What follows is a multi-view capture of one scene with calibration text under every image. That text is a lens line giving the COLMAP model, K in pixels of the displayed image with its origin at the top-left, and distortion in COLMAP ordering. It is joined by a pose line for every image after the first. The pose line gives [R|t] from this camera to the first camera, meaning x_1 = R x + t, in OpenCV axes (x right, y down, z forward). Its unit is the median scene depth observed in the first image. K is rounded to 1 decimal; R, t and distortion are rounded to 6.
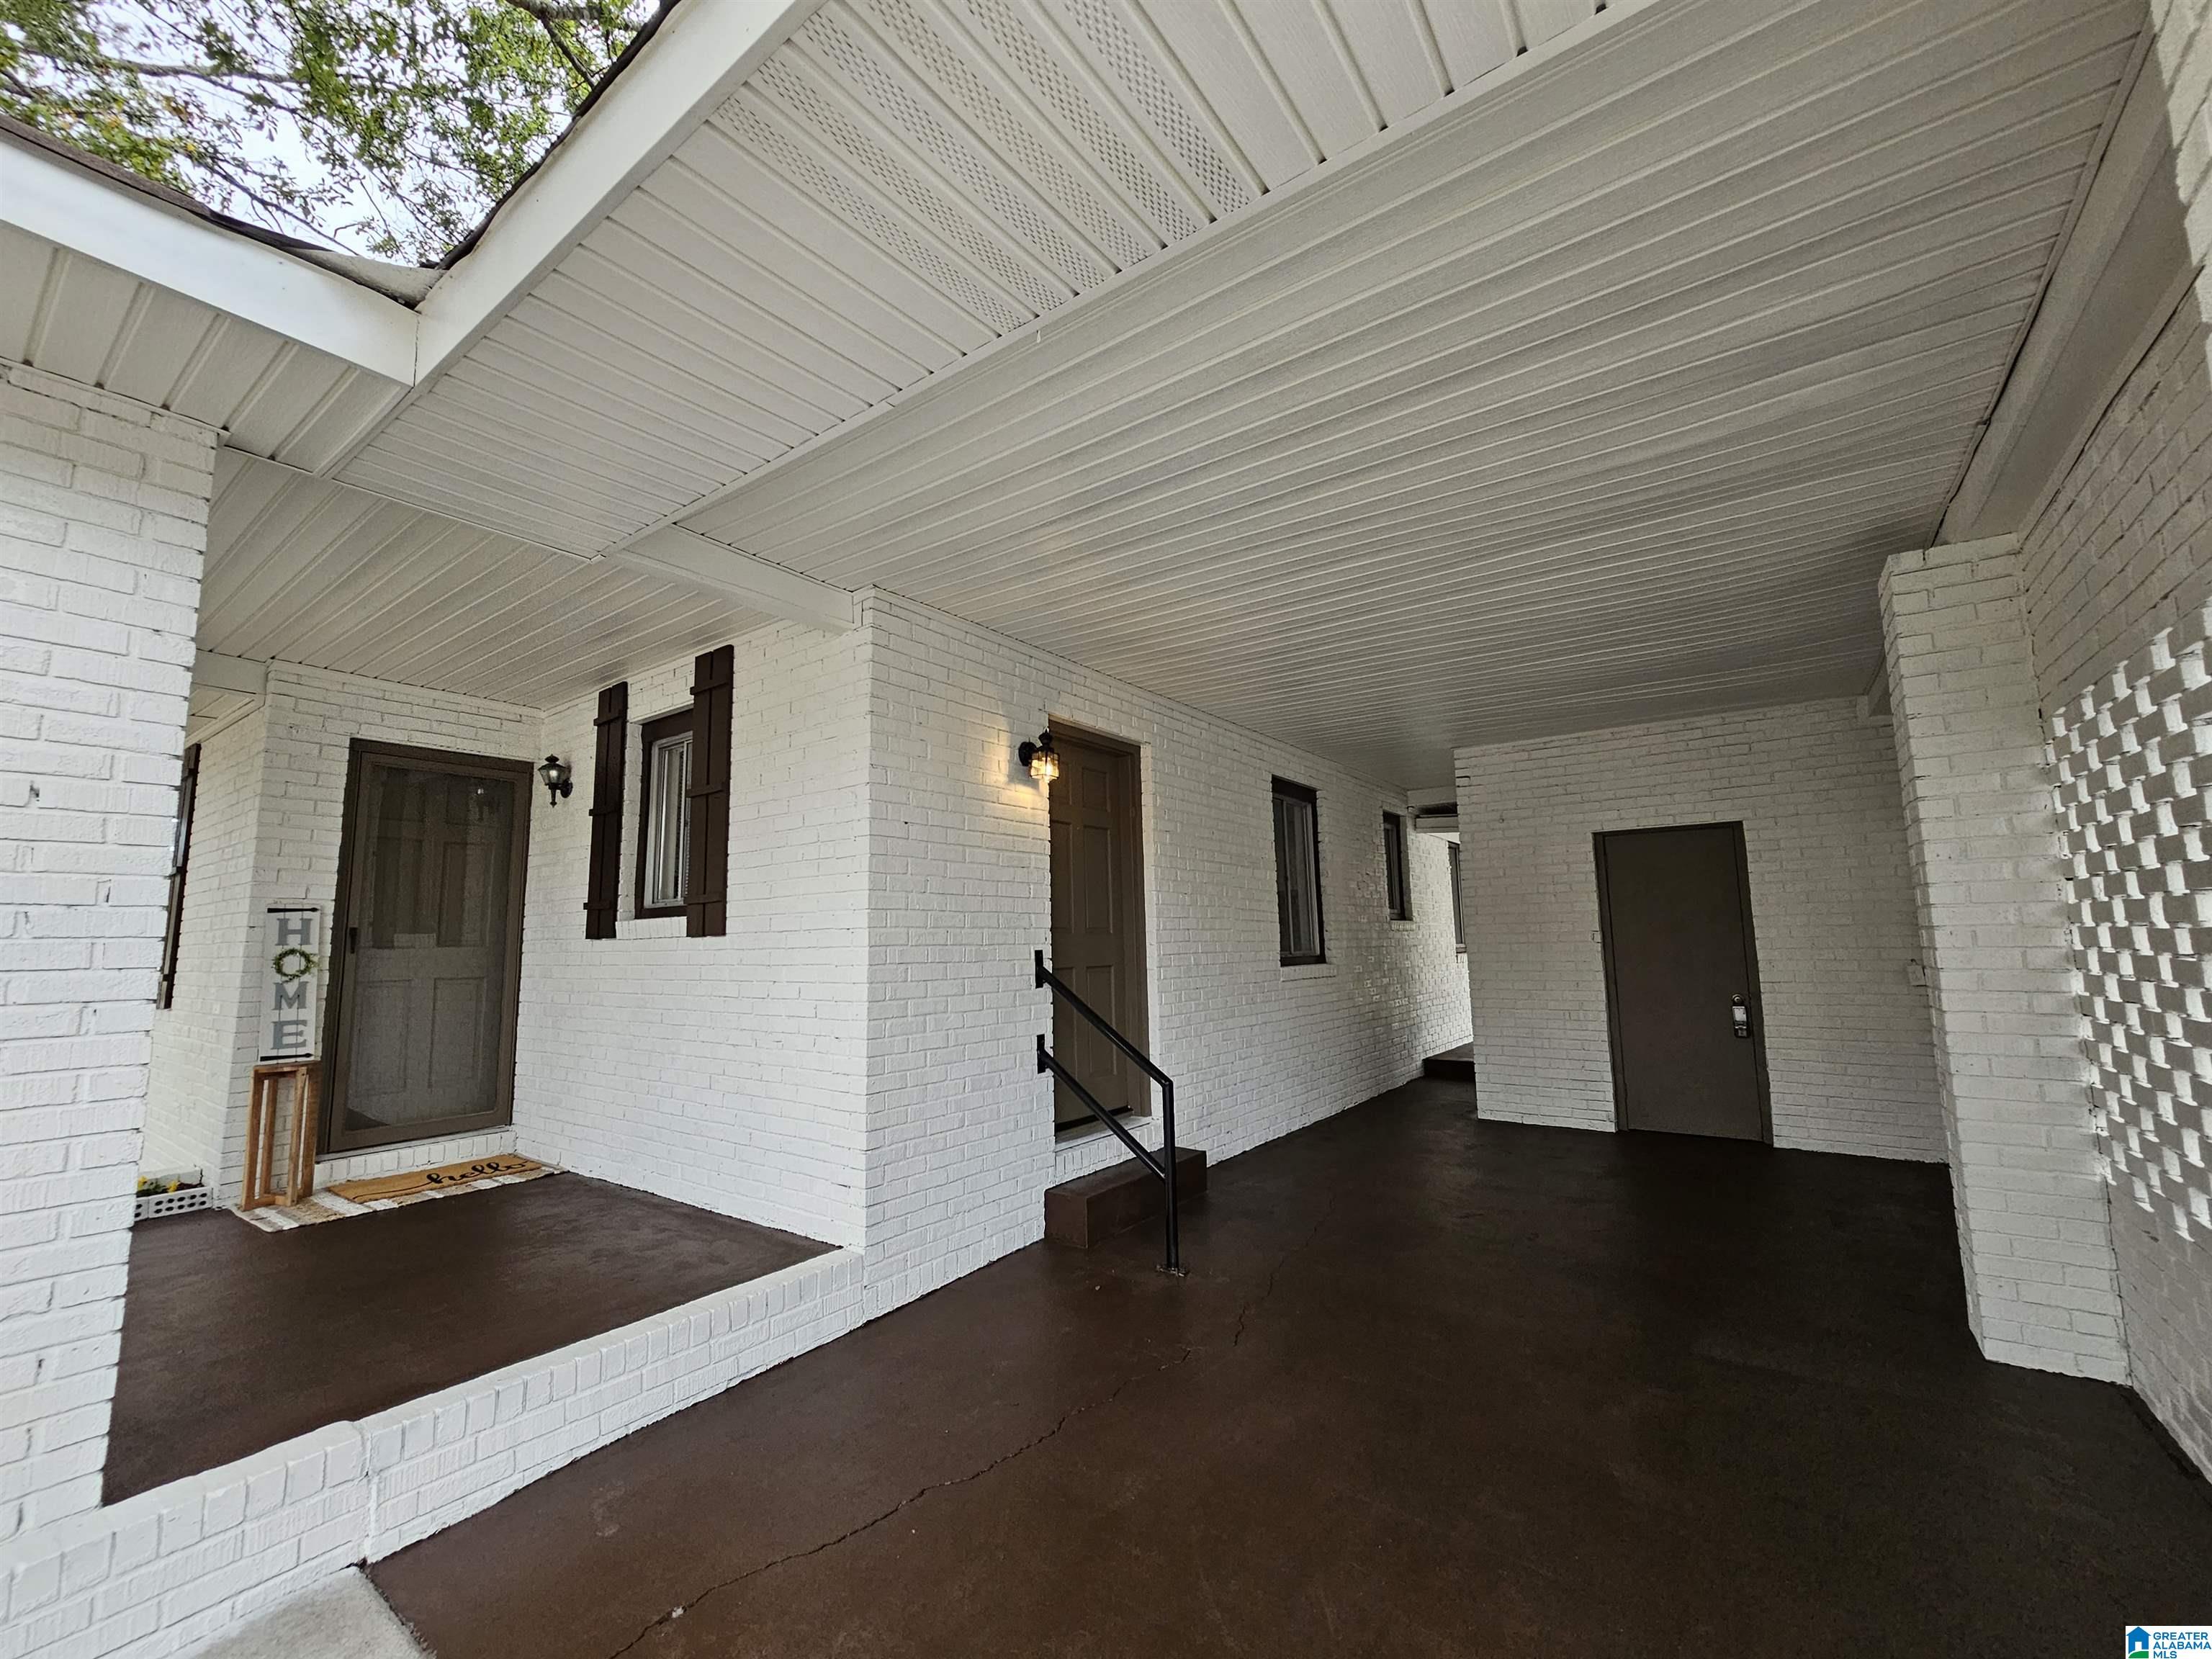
lens RADIAL K [[905.2, 0, 1112.1], [0, 905.2, 829.1], [0, 0, 1]] dist [-0.001226, 0.000224]
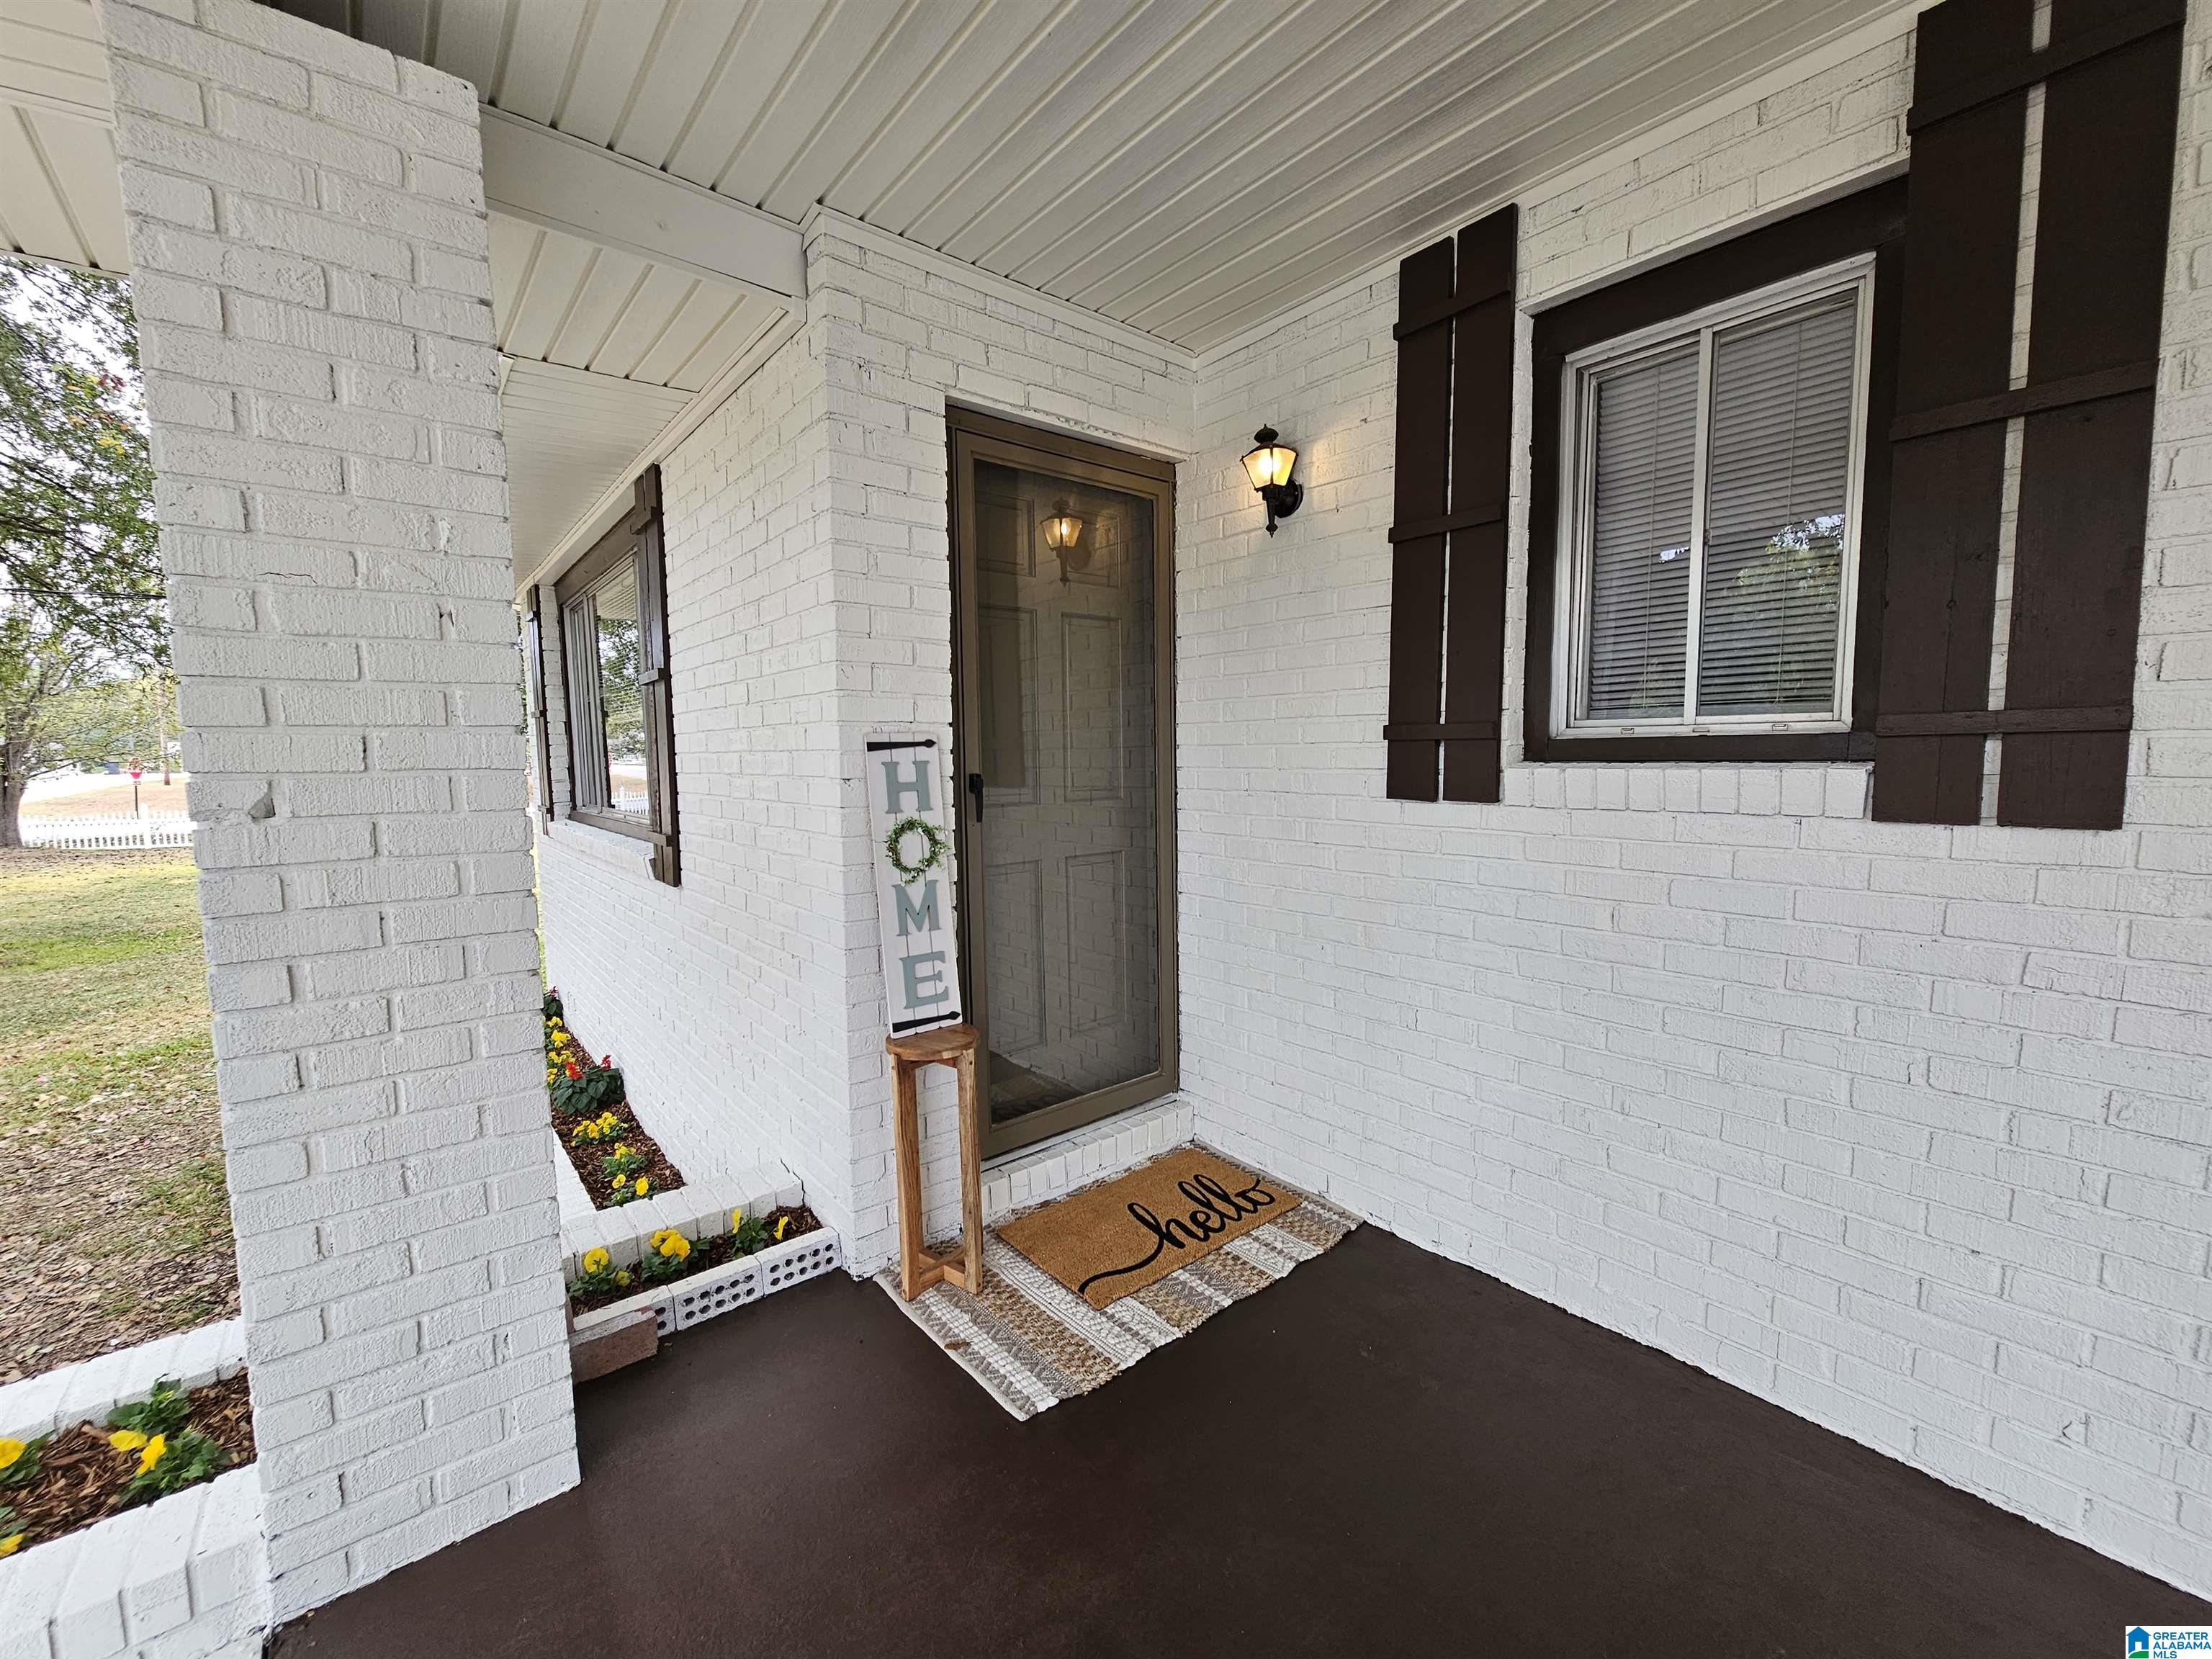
lens RADIAL K [[905.2, 0, 1104.3], [0, 905.2, 829.8], [0, 0, 1]] dist [-0.001226, 0.000224]
pose [[0.966914, 0.027279, -0.253640, -0.659660], [0.028279, 0.976676, 0.212848, 0.029971], [0.253530, -0.212978, 0.943590, 0.530288]]
